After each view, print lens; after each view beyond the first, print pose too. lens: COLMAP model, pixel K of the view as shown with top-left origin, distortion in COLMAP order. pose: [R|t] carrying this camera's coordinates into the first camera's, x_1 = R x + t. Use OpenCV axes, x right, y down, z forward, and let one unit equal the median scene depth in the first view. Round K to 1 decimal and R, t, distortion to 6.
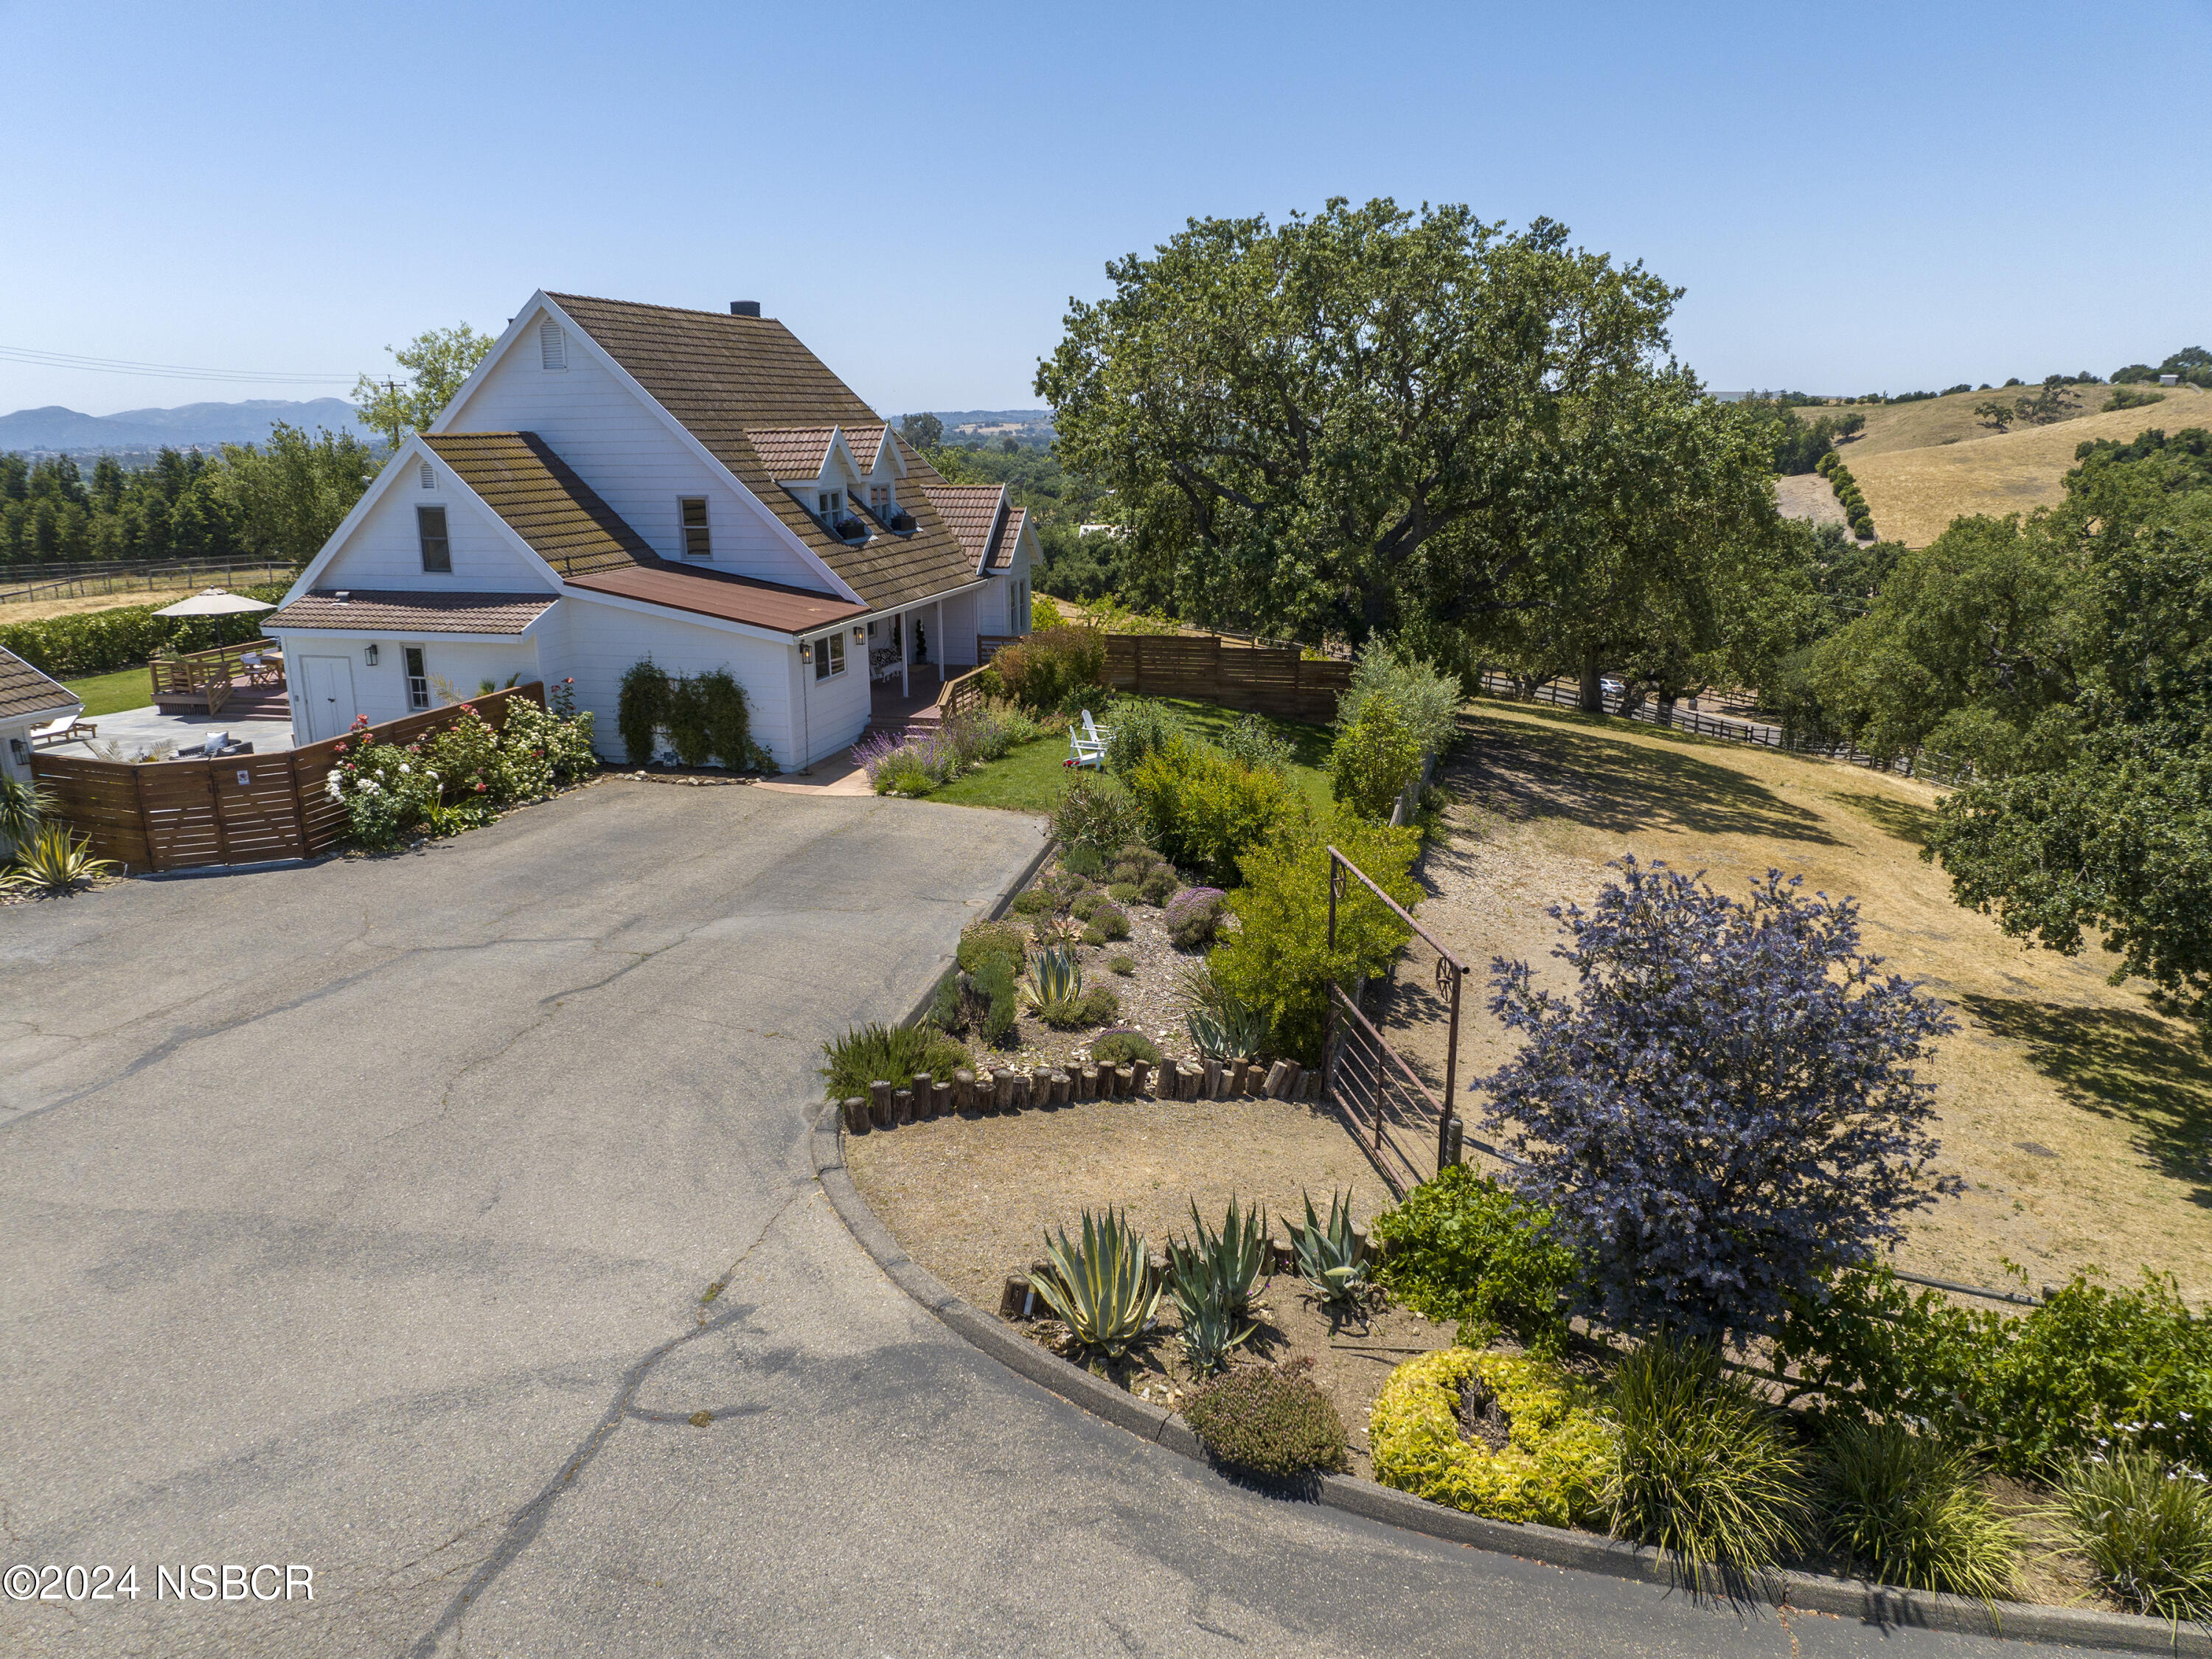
lens RADIAL K [[1555.1, 0, 1106.0], [0, 1555.1, 829.5], [0, 0, 1]] dist [-0.035804, 0.002811]
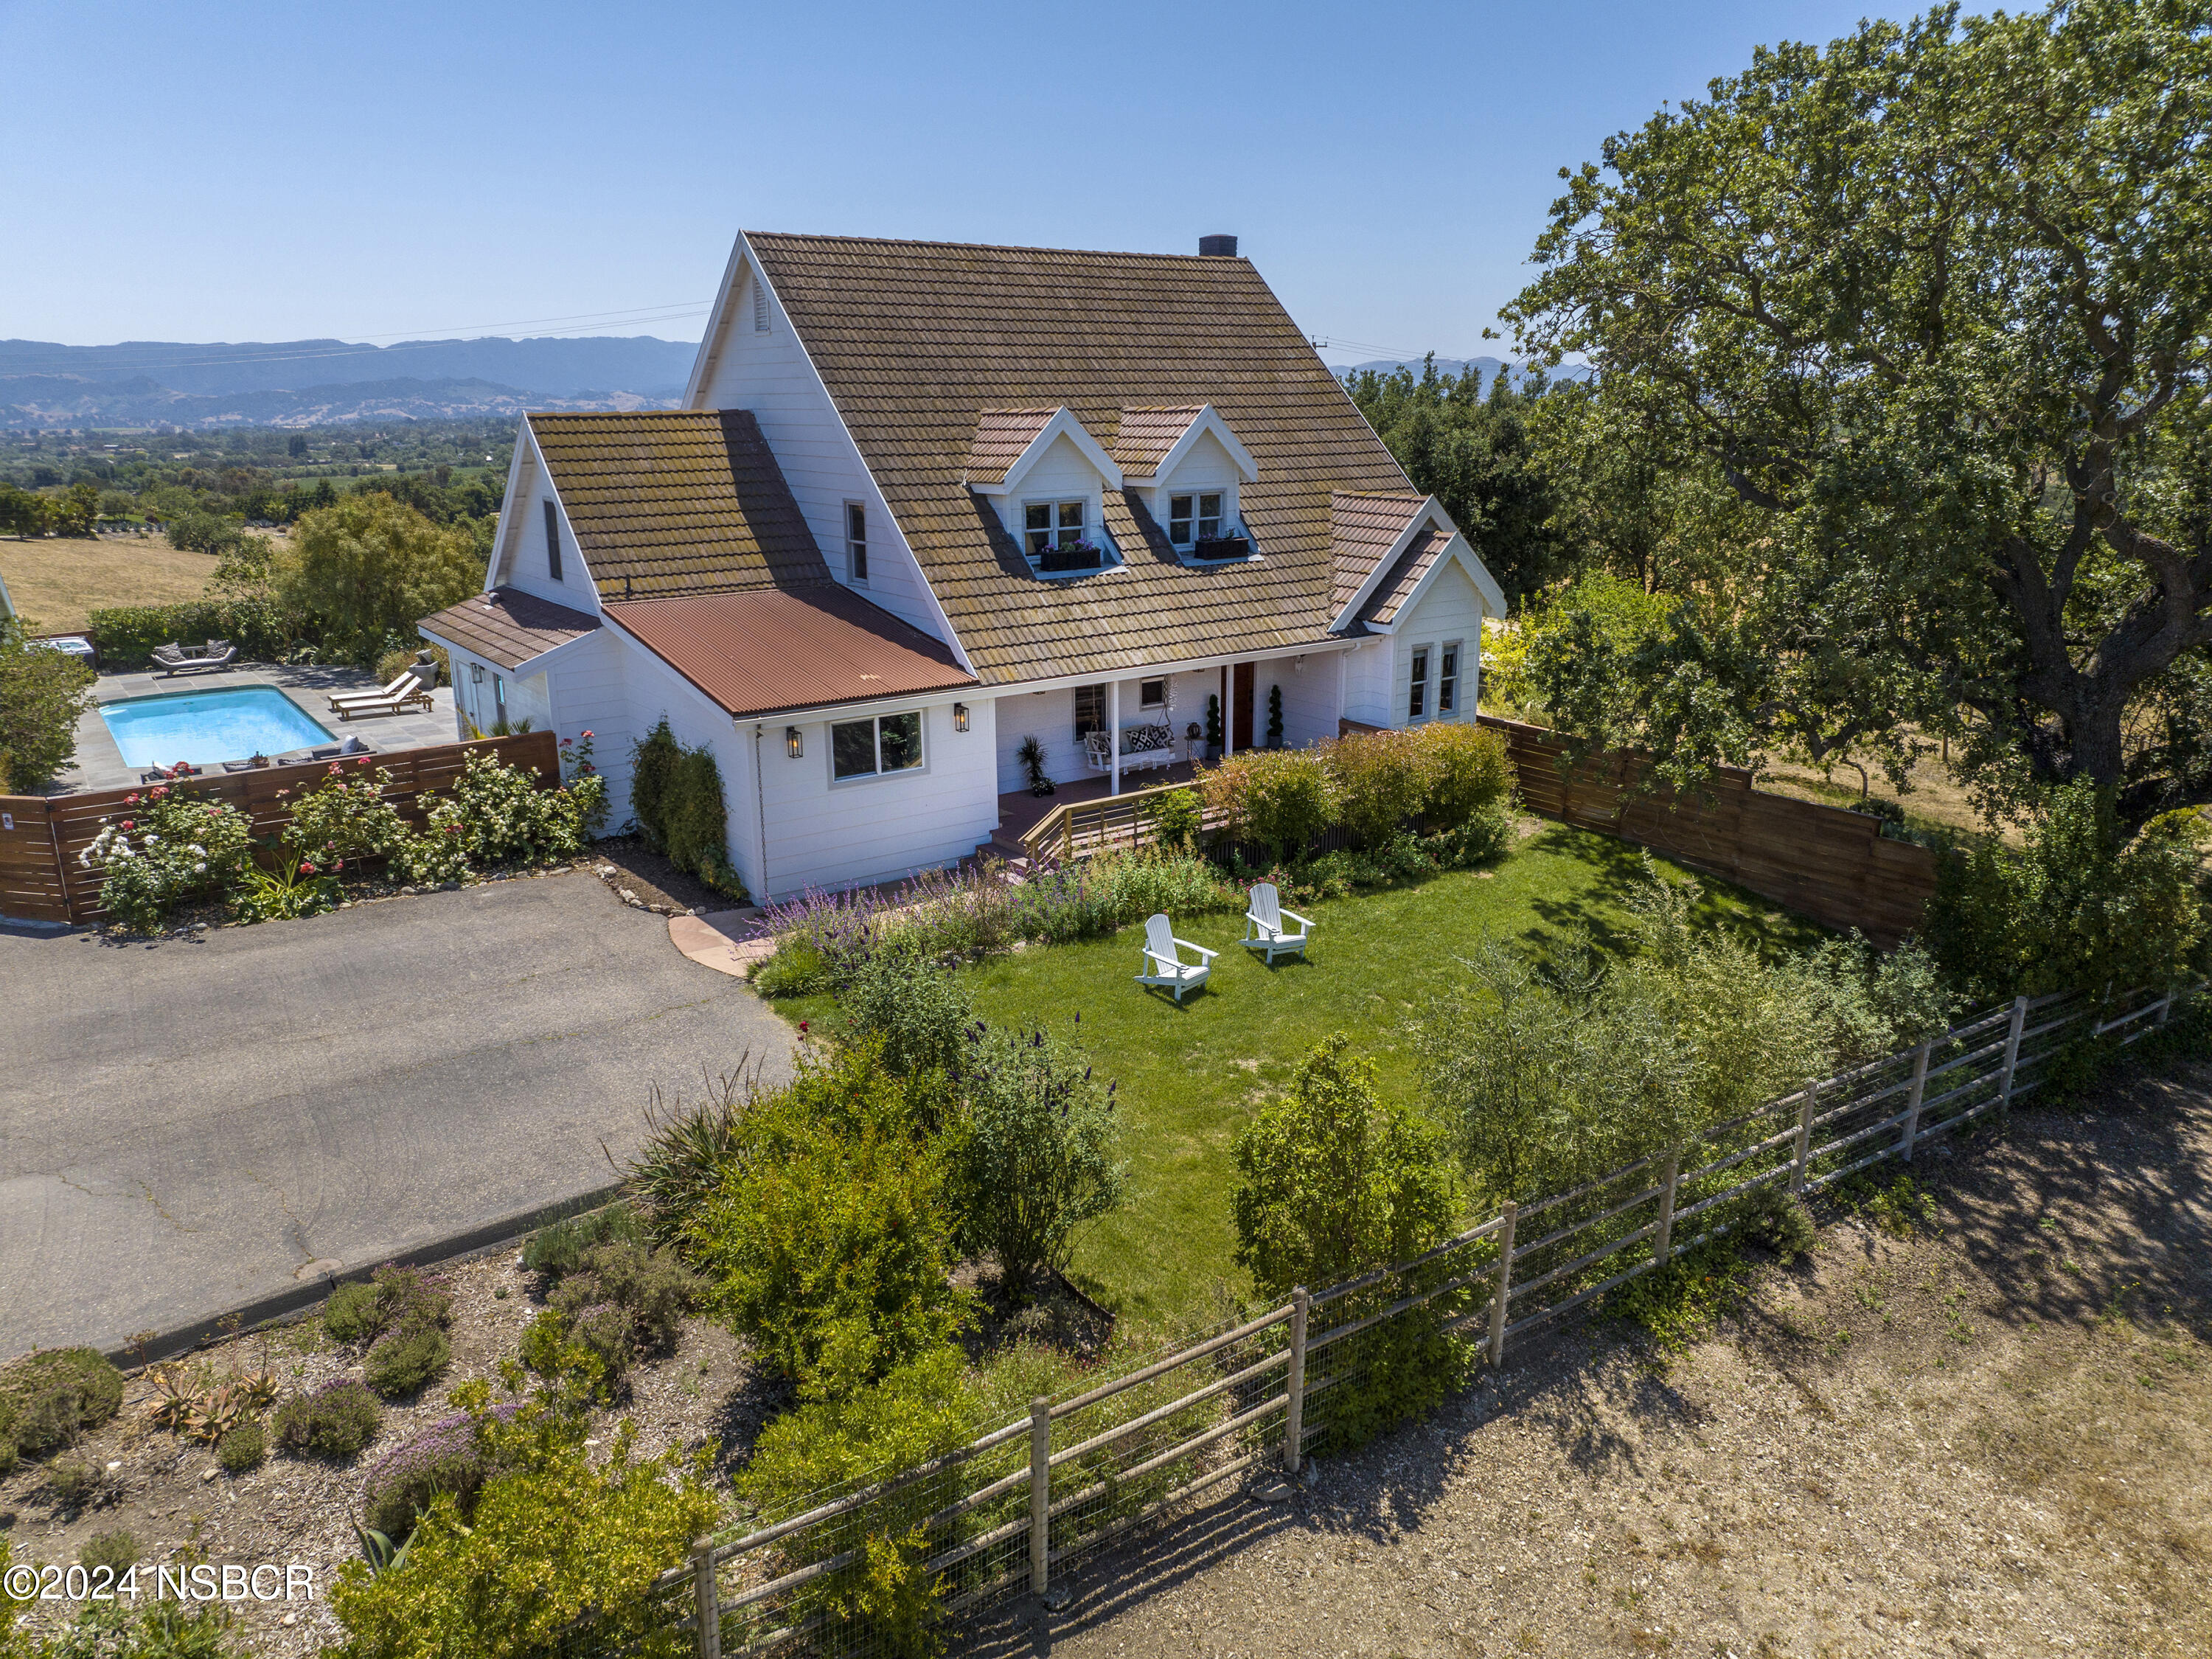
lens RADIAL K [[1555.1, 0, 1106.0], [0, 1555.1, 829.5], [0, 0, 1]] dist [-0.035804, 0.002811]
pose [[0.774691, 0.174656, -0.607741, 0.336489], [-0.160979, 0.983906, 0.077559, -0.149597], [0.611506, 0.037750, 0.790339, 0.535886]]
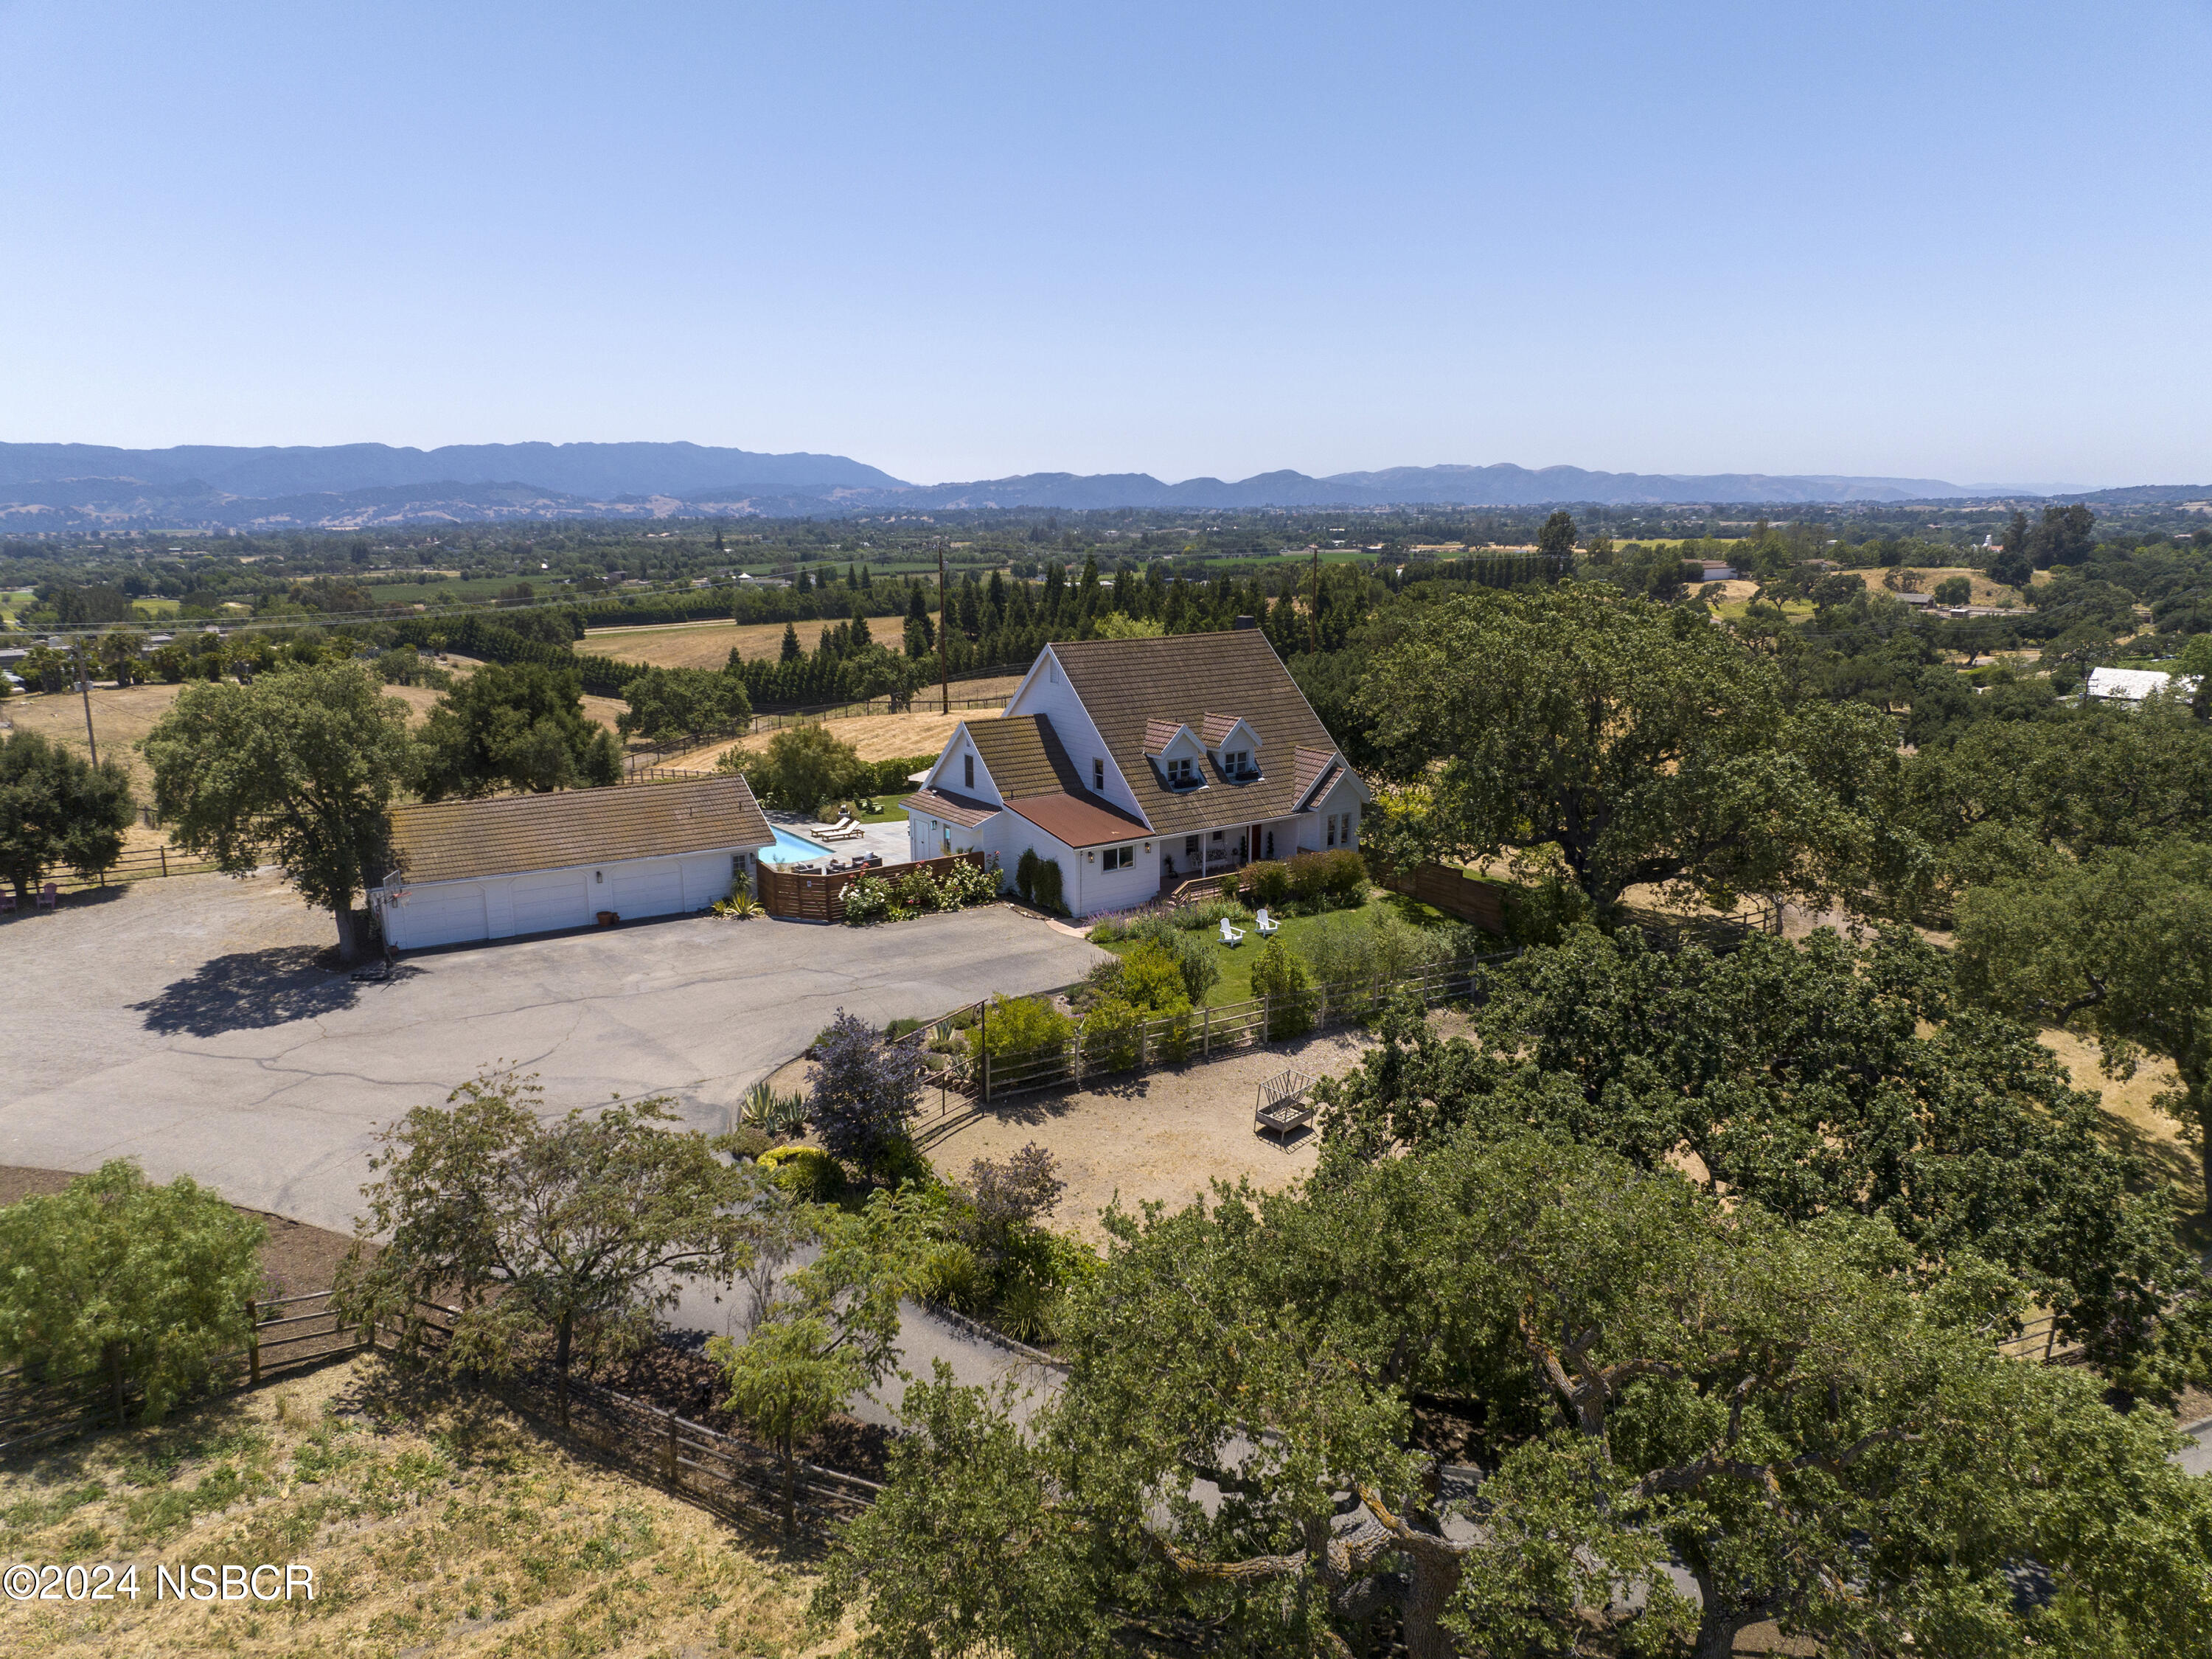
lens RADIAL K [[1555.1, 0, 1106.0], [0, 1555.1, 829.5], [0, 0, 1]] dist [-0.035804, 0.002811]
pose [[0.764322, 0.139774, -0.629504, 1.001032], [-0.165083, 0.986106, 0.018516, -0.183091], [0.623346, 0.089768, 0.776776, -0.462402]]
